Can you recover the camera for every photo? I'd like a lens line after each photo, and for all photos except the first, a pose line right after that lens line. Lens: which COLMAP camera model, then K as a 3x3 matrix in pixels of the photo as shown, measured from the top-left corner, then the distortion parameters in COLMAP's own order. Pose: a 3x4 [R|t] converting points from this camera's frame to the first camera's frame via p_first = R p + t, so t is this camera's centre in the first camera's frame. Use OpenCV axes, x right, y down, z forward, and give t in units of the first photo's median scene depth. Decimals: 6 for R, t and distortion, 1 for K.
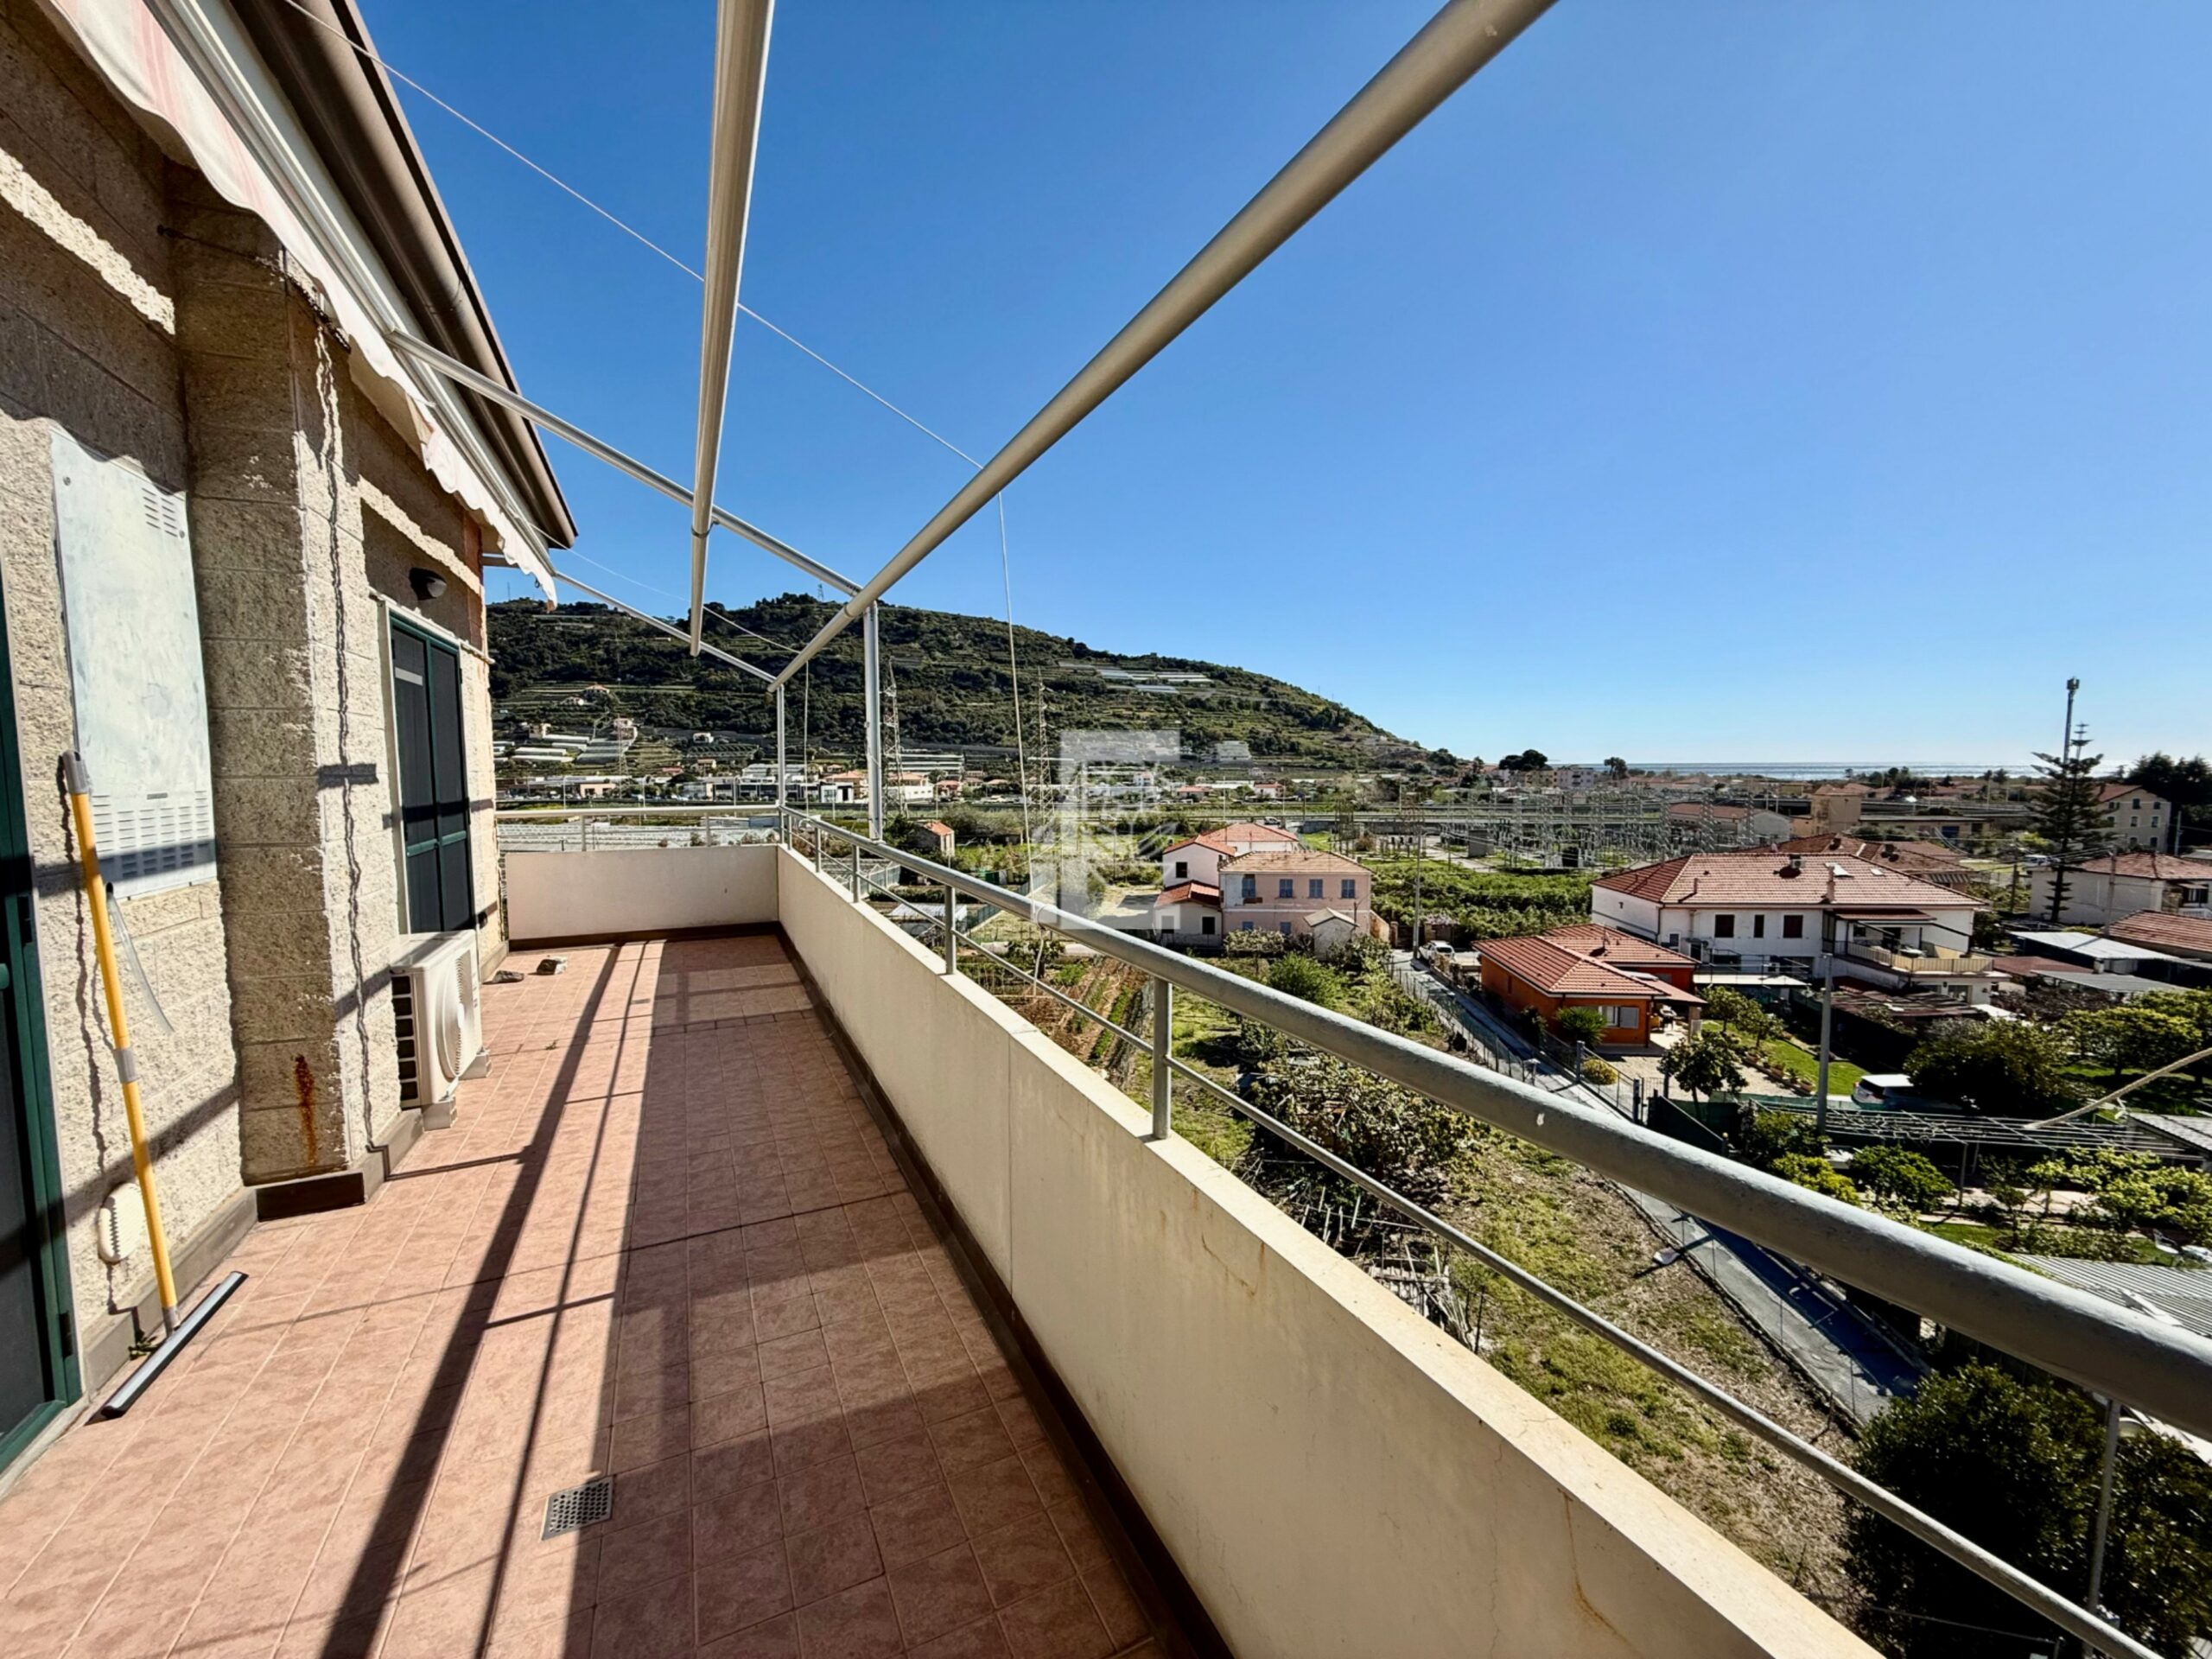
lens RADIAL K [[877.9, 0, 1099.0], [0, 877.9, 828.5], [0, 0, 1]] dist [-0.000098, -0.000010]
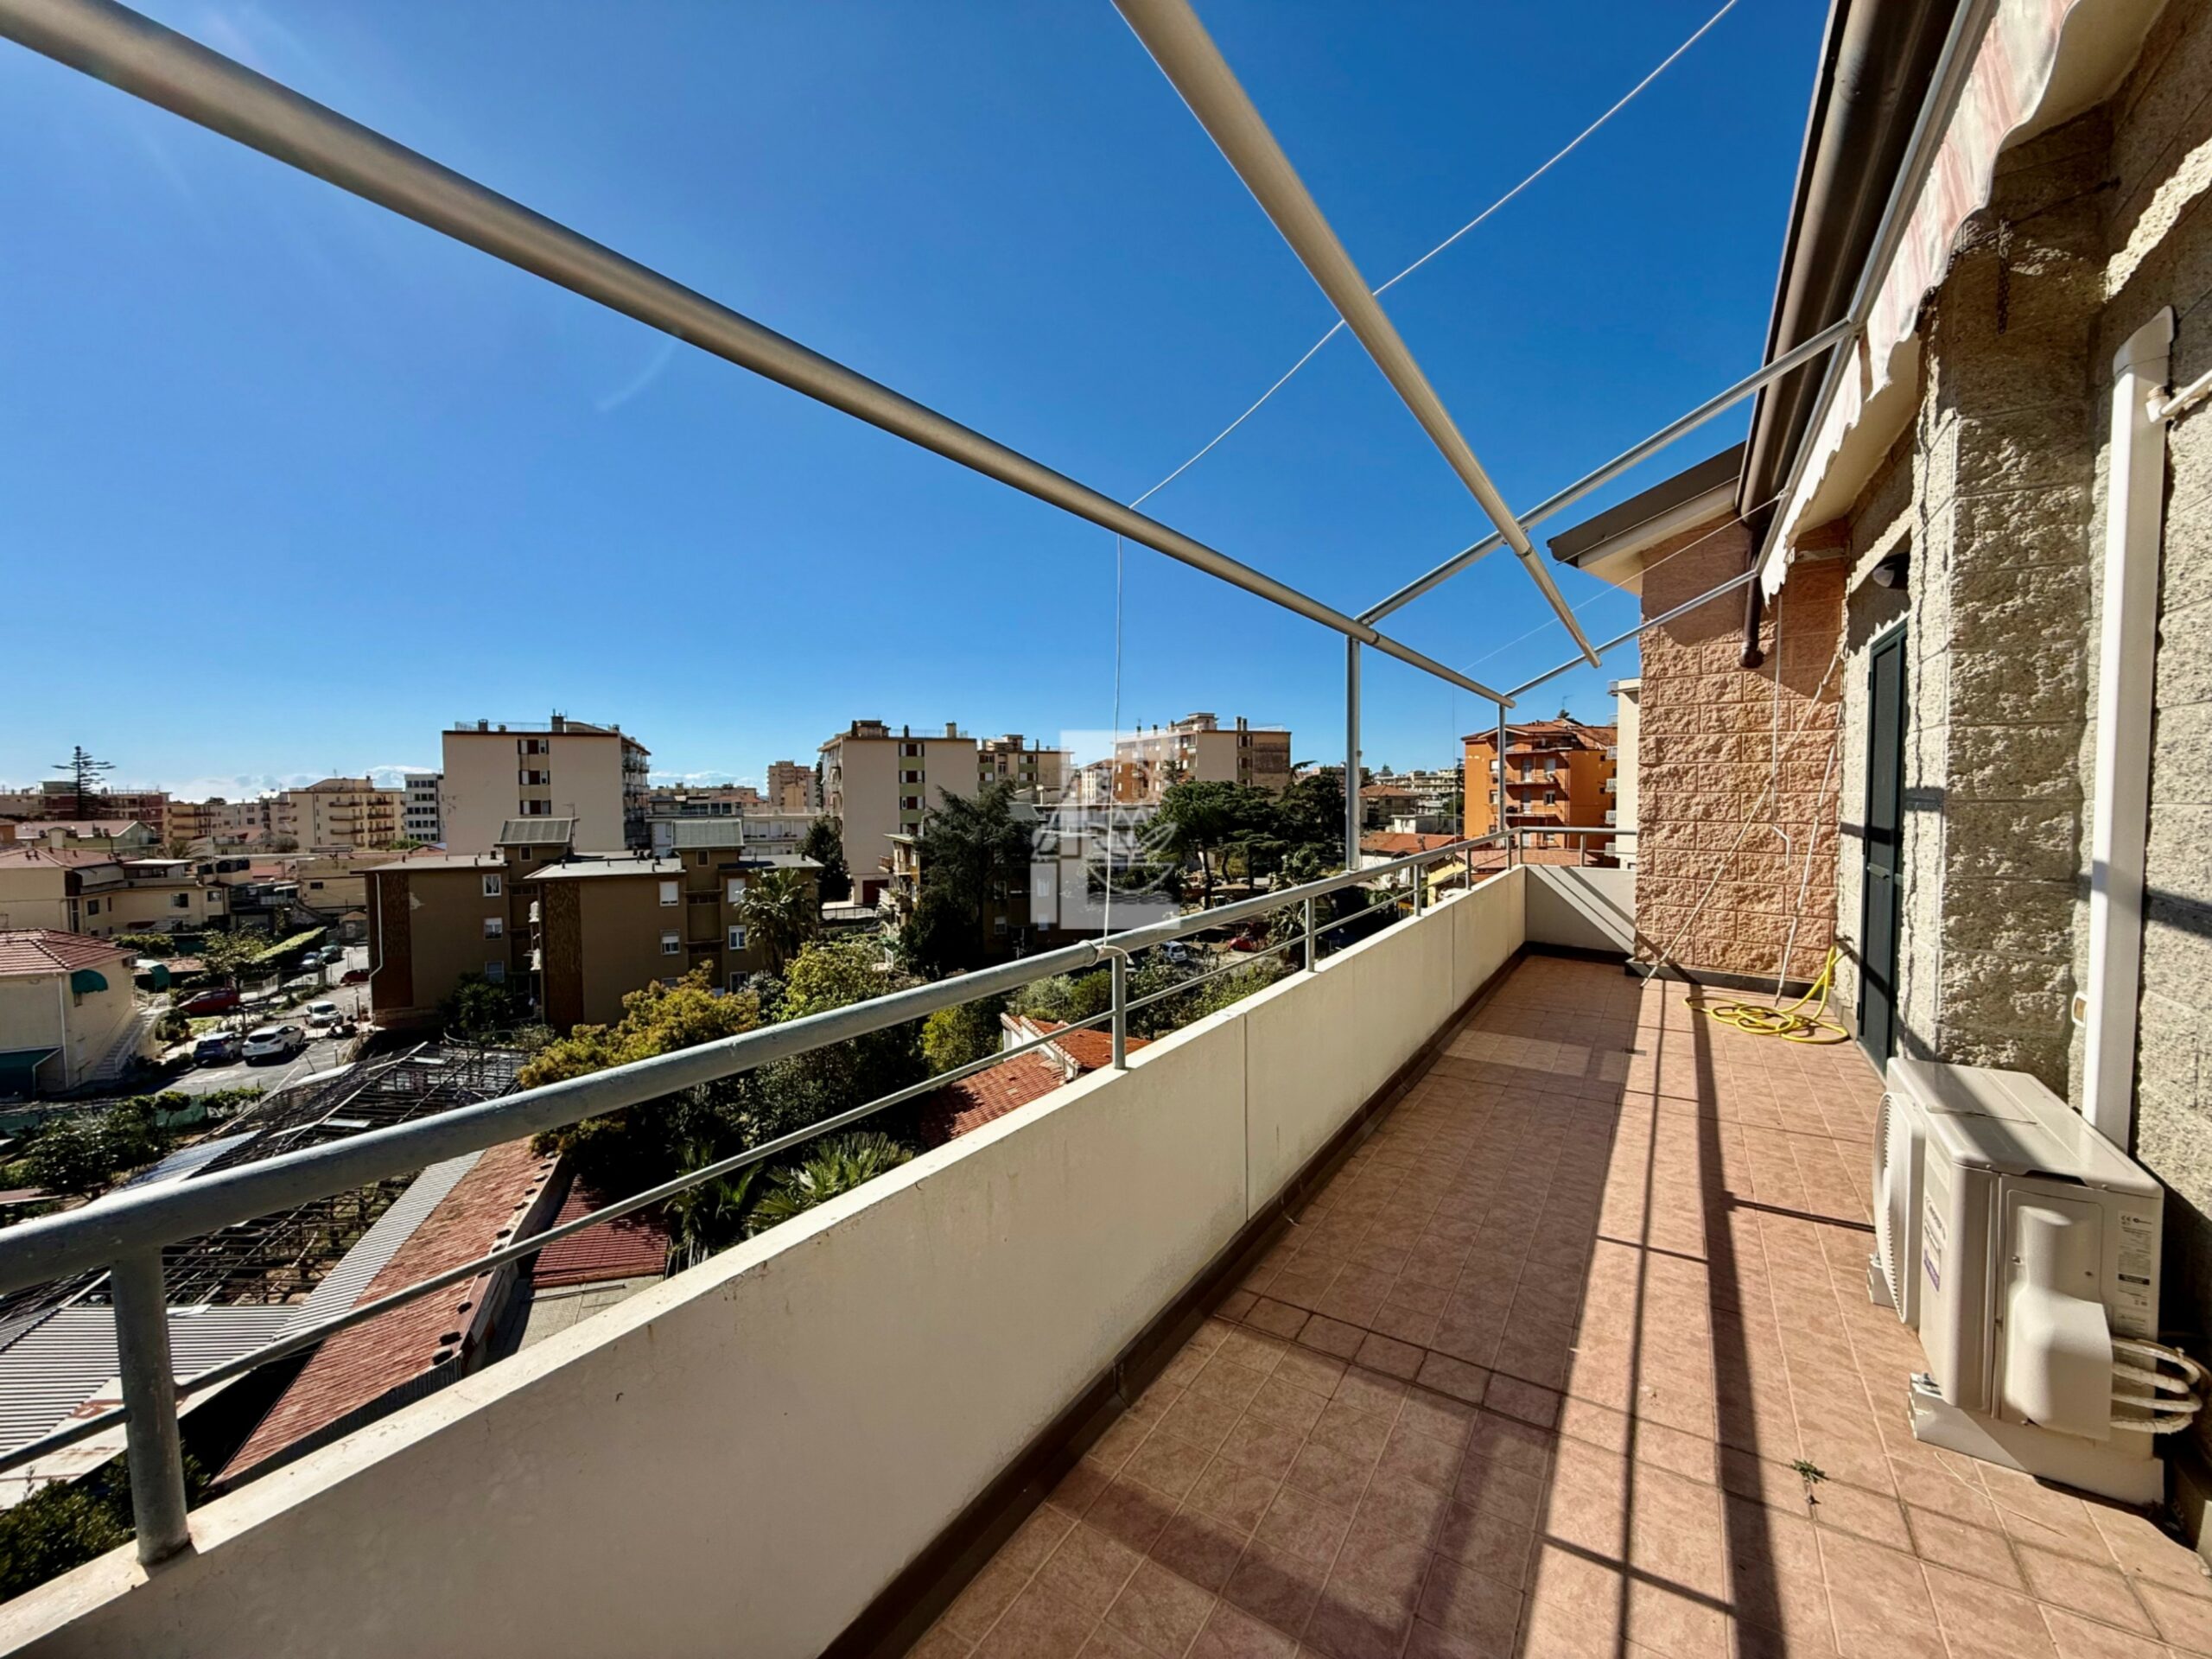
lens RADIAL K [[877.9, 0, 1099.0], [0, 877.9, 828.5], [0, 0, 1]] dist [-0.000098, -0.000010]
pose [[-0.521020, -0.025542, 0.853162, -0.049209], [0.073163, 0.994537, 0.074455, -0.006693], [-0.850403, 0.101212, -0.516305, 0.090875]]
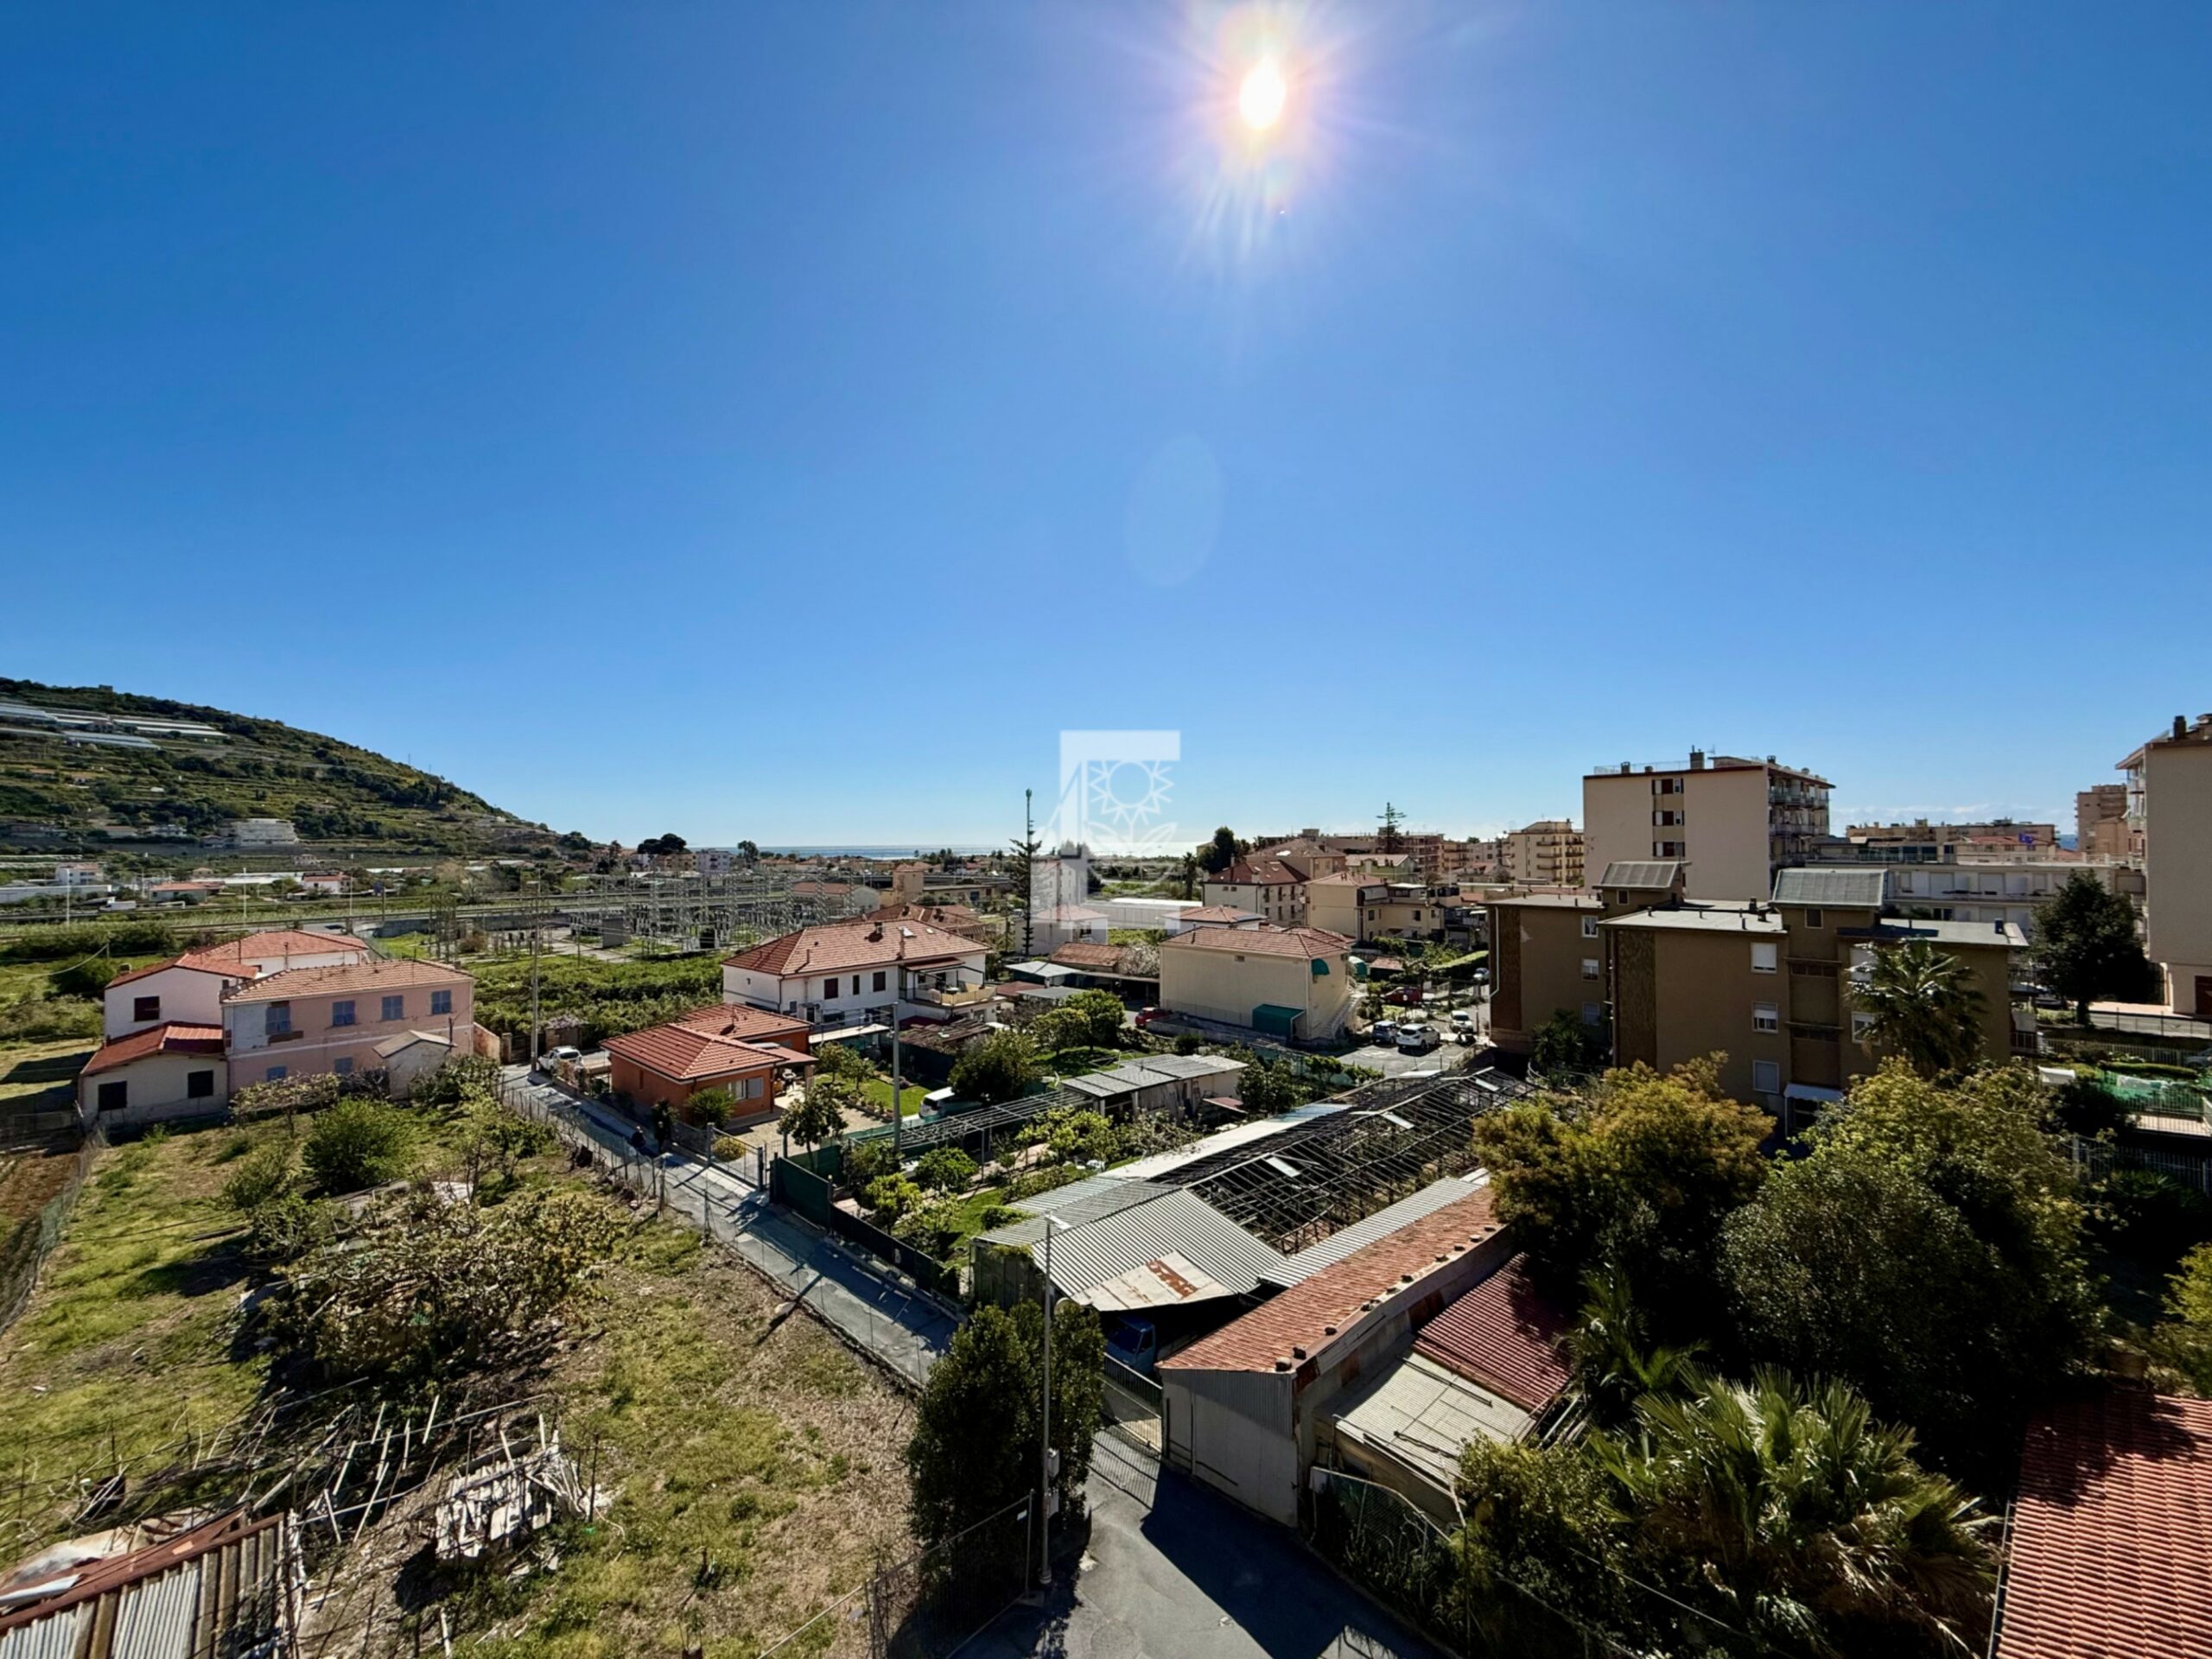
lens RADIAL K [[877.9, 0, 1099.0], [0, 877.9, 828.5], [0, 0, 1]] dist [-0.000098, -0.000010]
pose [[0.614402, 0.012293, 0.788897, 0.012086], [0.062738, 0.995951, -0.064381, -0.001856], [-0.786495, 0.089050, 0.611144, -0.002104]]
